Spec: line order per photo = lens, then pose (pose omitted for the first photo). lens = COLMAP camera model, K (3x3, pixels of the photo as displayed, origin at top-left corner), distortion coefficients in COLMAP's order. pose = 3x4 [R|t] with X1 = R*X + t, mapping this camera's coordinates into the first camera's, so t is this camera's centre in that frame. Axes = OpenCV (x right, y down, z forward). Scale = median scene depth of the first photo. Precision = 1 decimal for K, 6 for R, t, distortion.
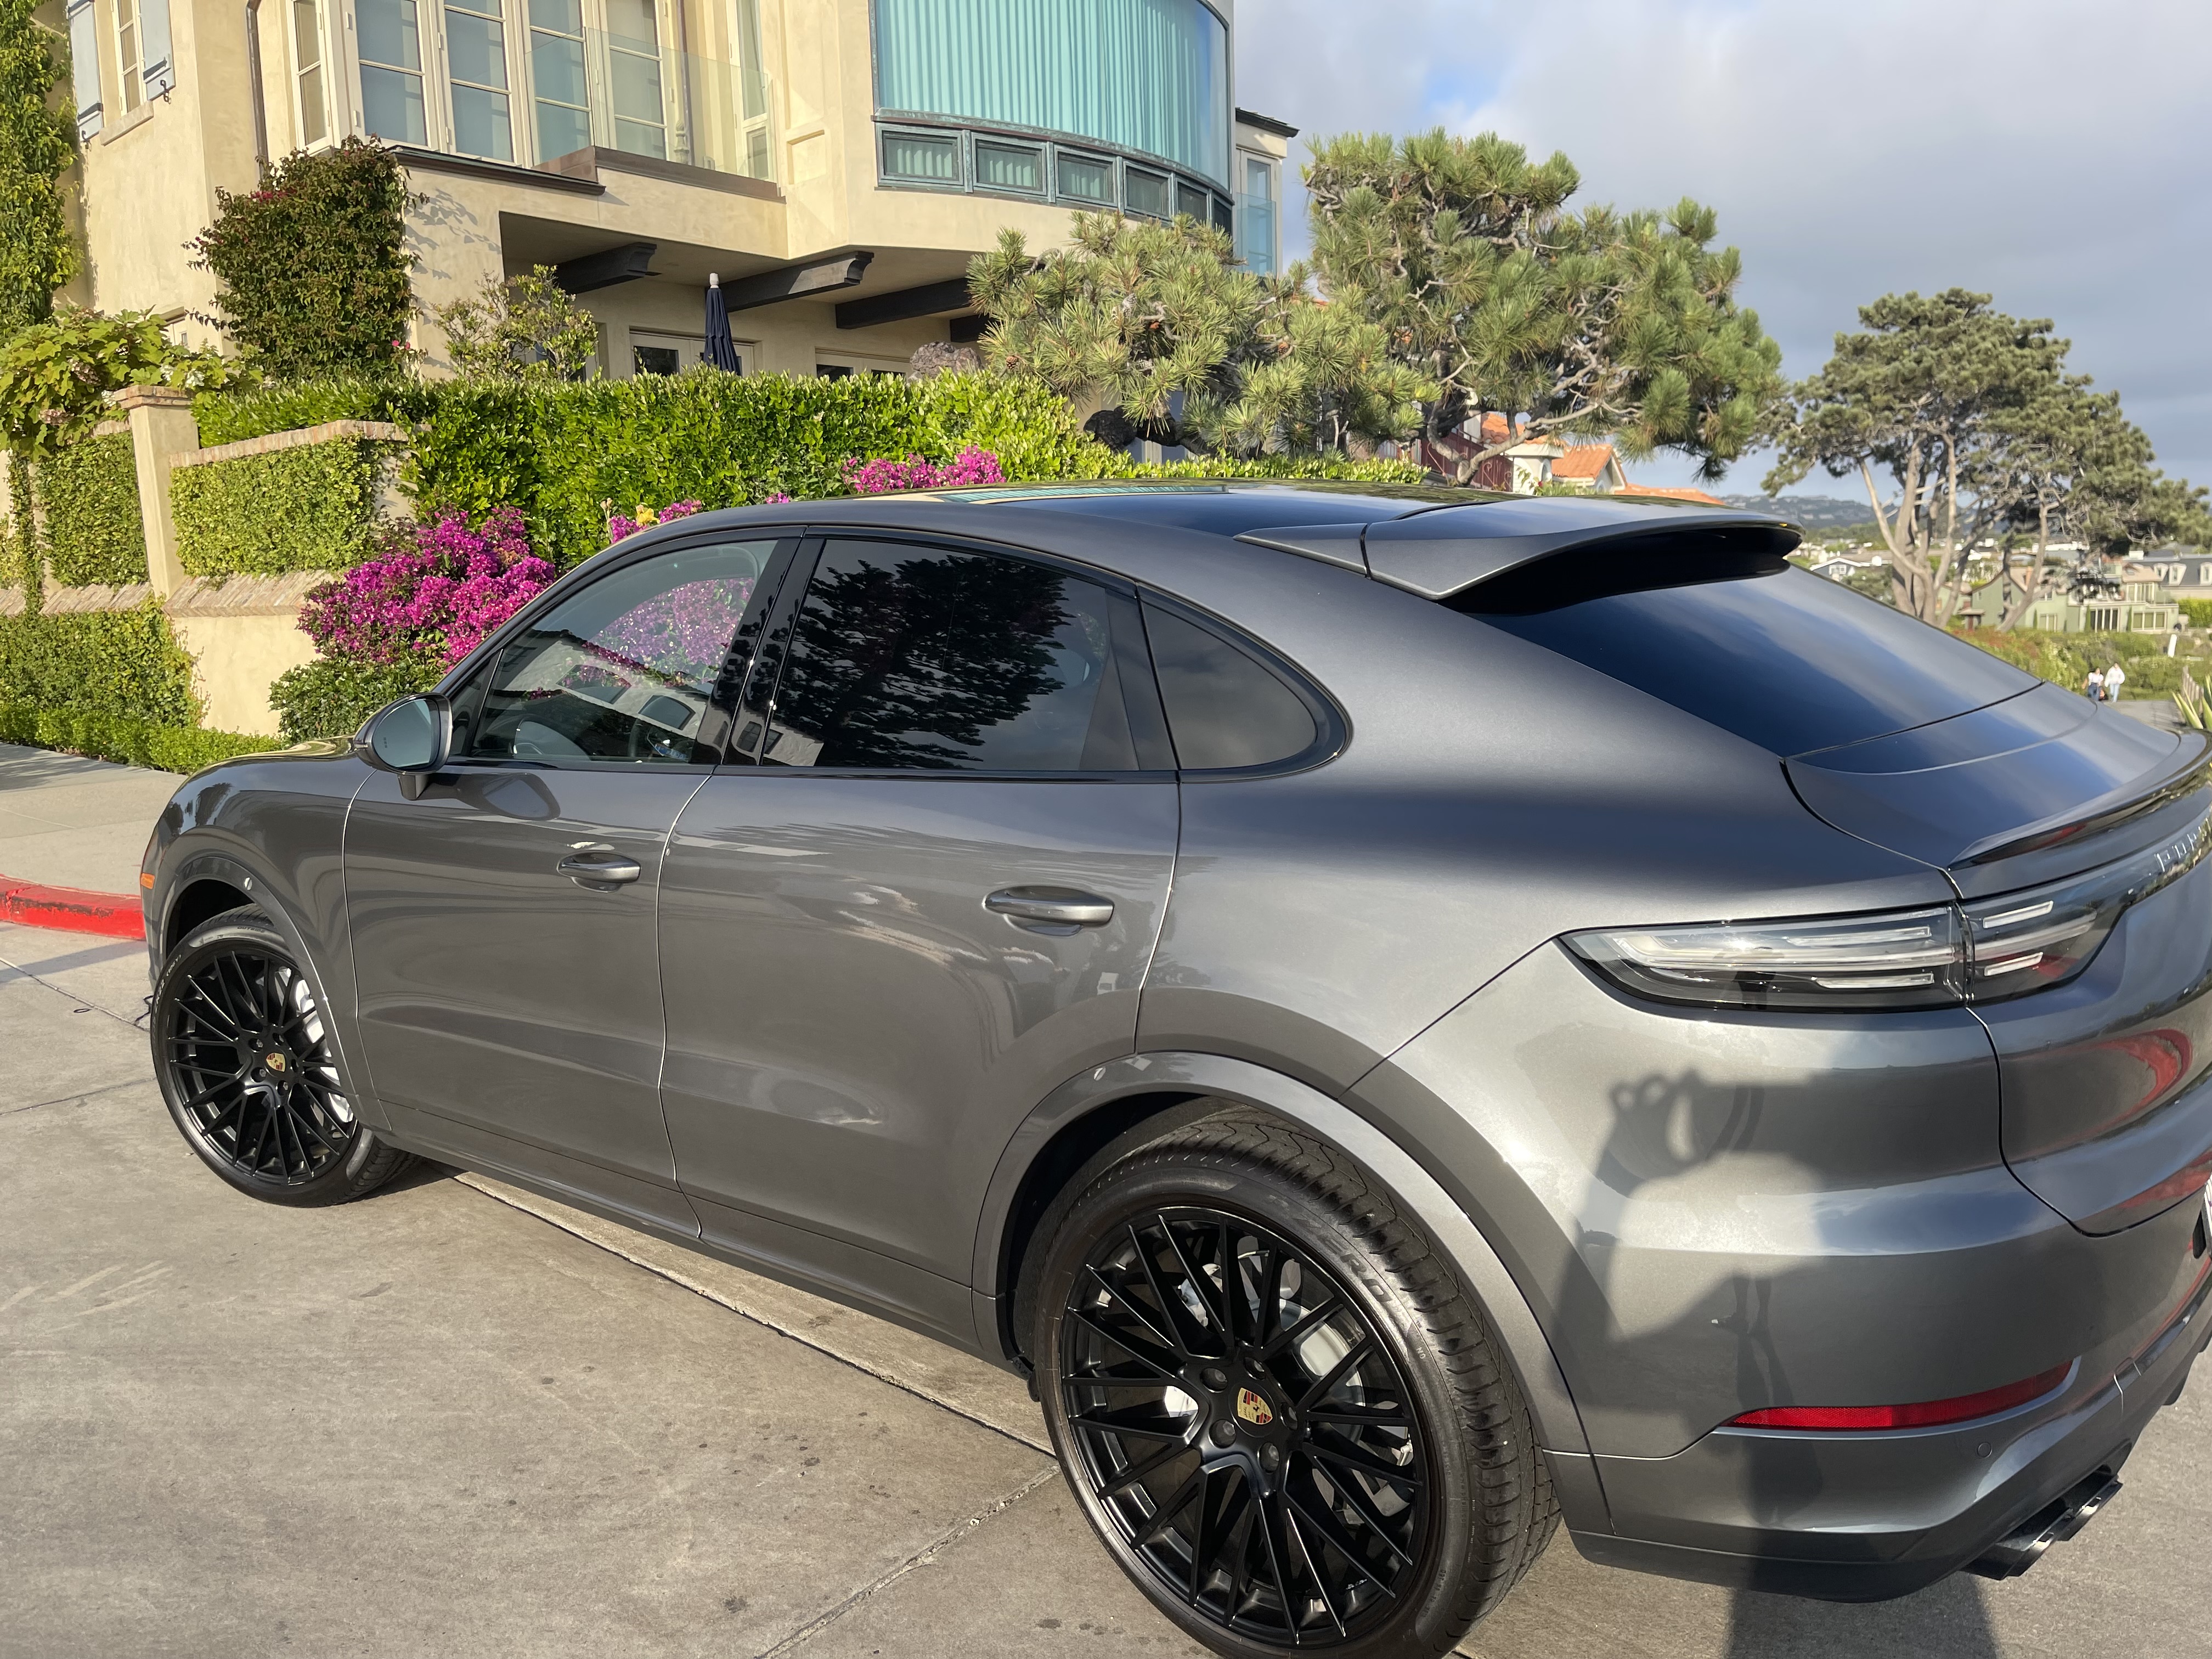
lens RADIAL K [[1644.1, 0, 1106.0], [0, 1644.1, 829.5], [0, 0, 1]] dist [0.007036, -0.000756]
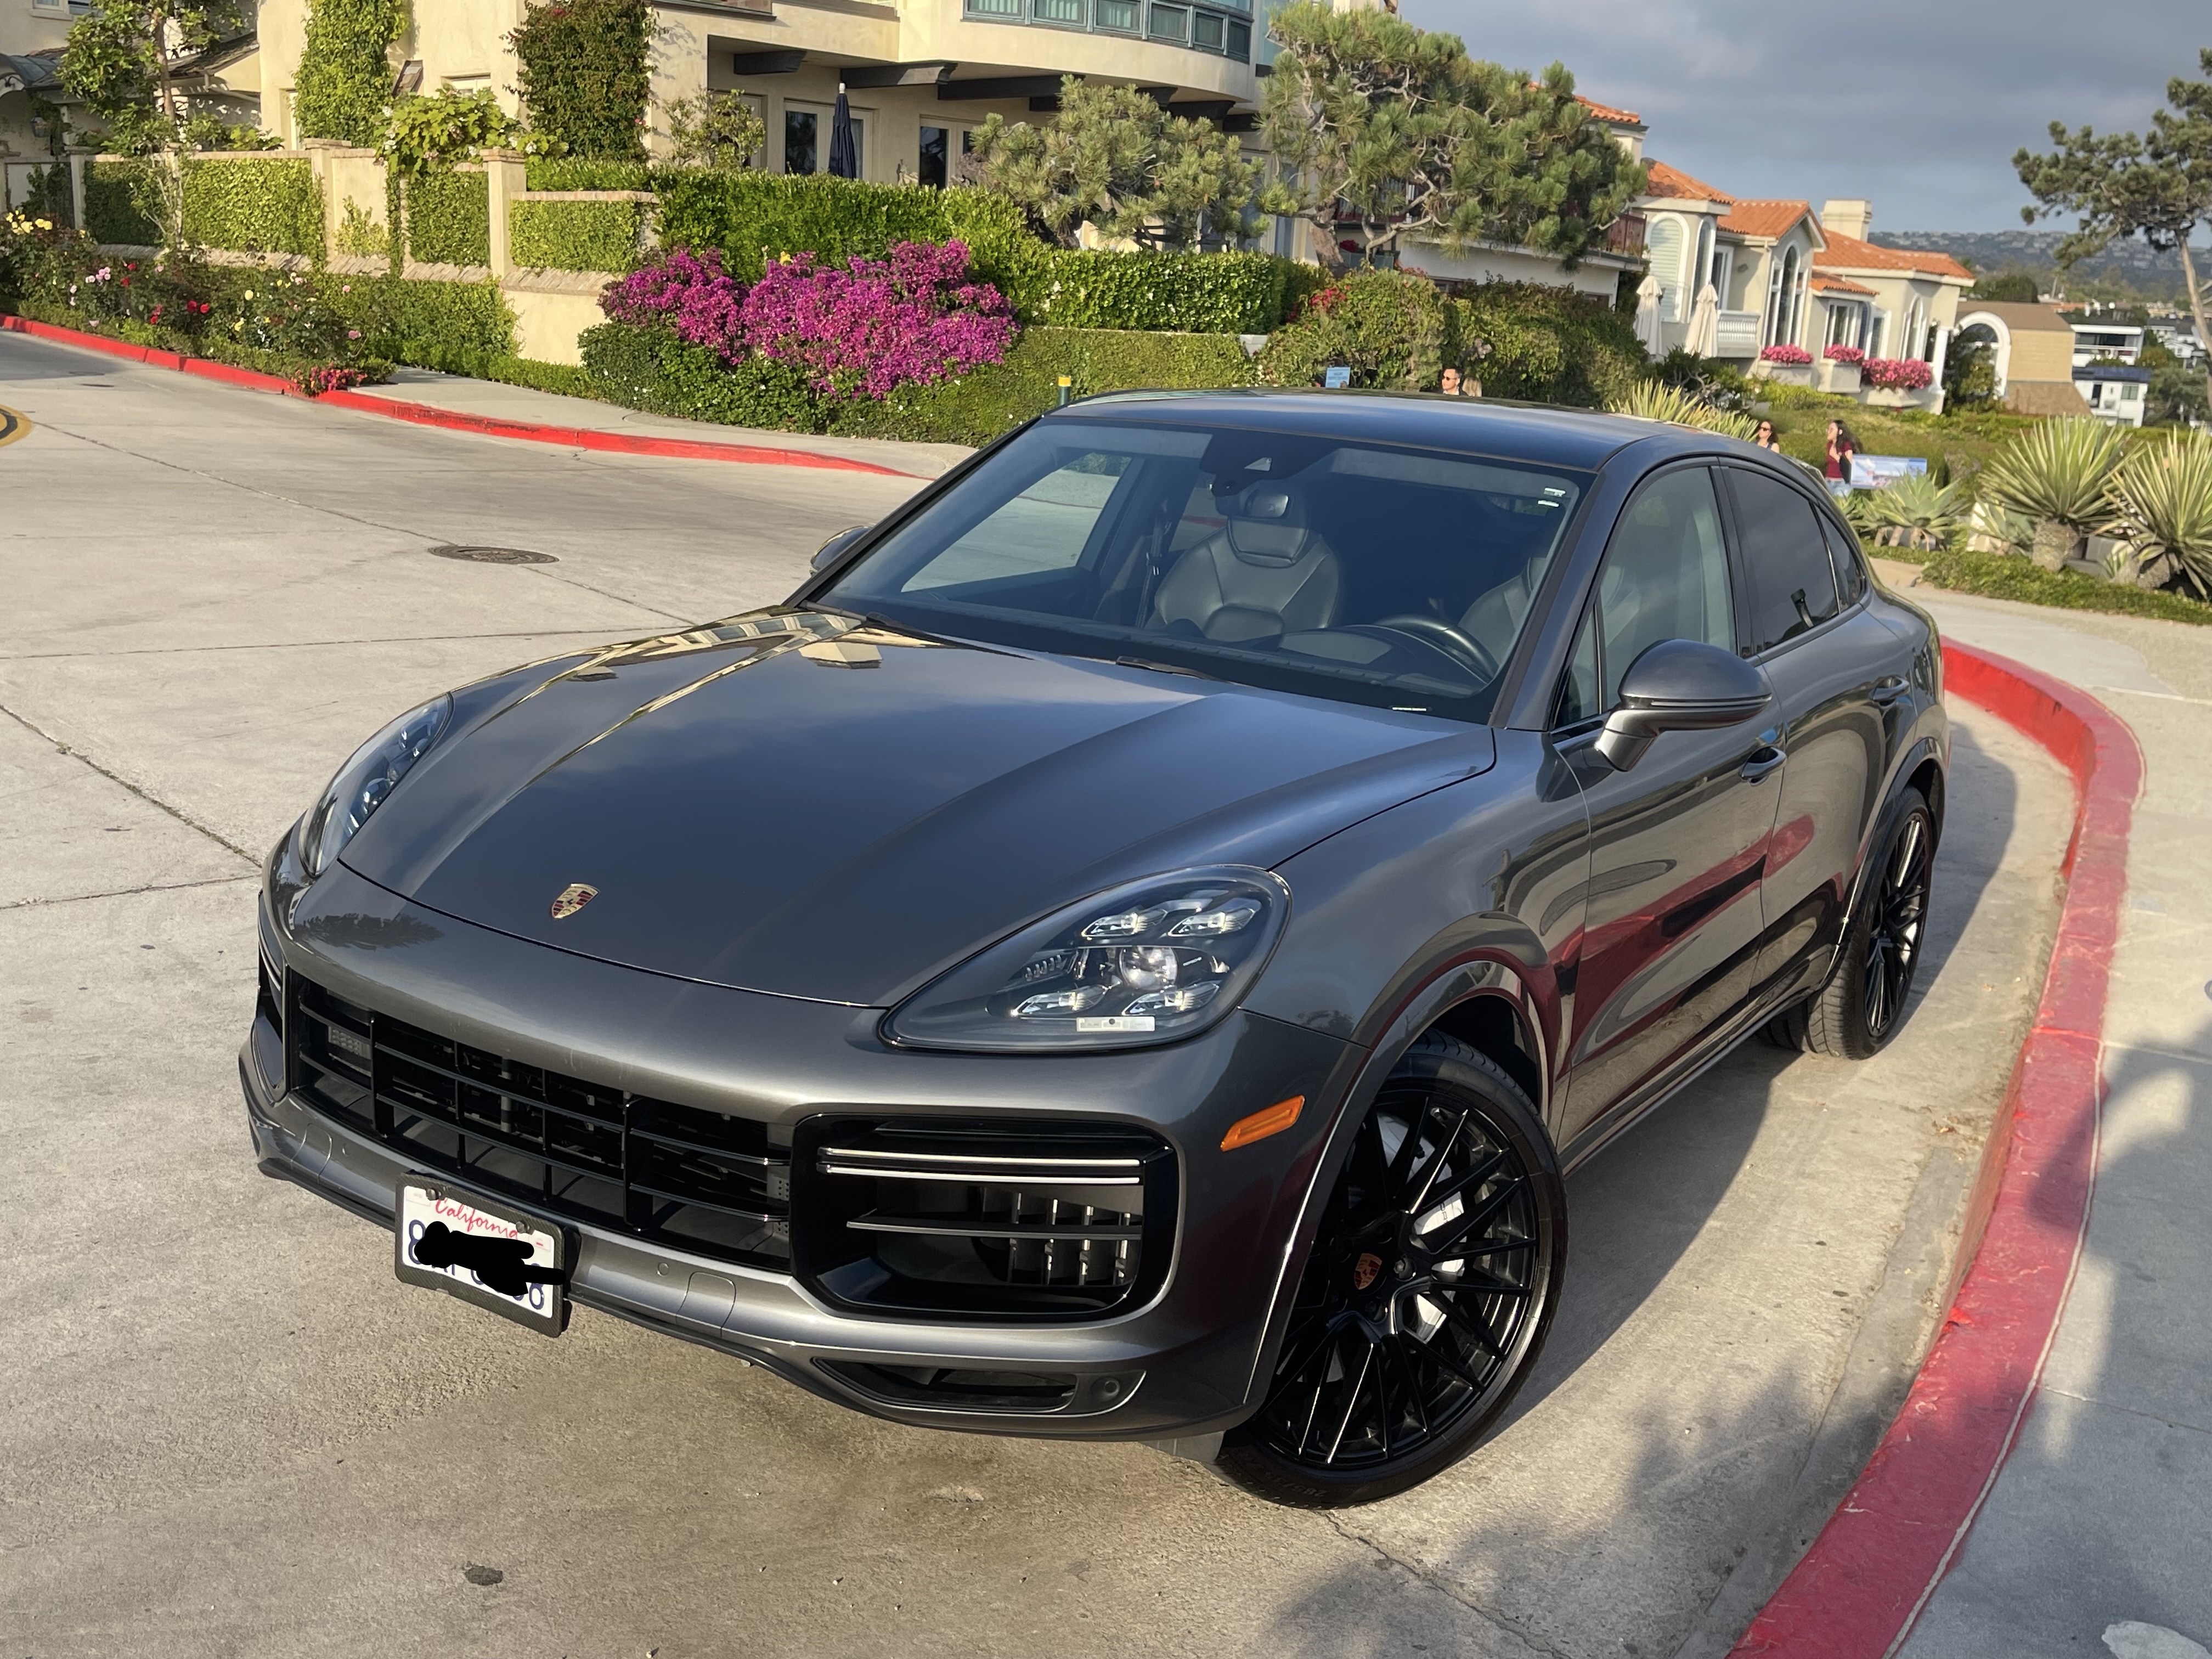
lens RADIAL K [[2332.2, 0, 1106.0], [0, 2332.2, 829.5], [0, 0, 1]] dist [0.011450, 0.034651]
pose [[0.988503, 0.105412, -0.108398, 0.352817], [-0.096770, 0.991913, 0.082125, 0.160920], [0.116179, -0.070691, 0.990709, -1.320968]]
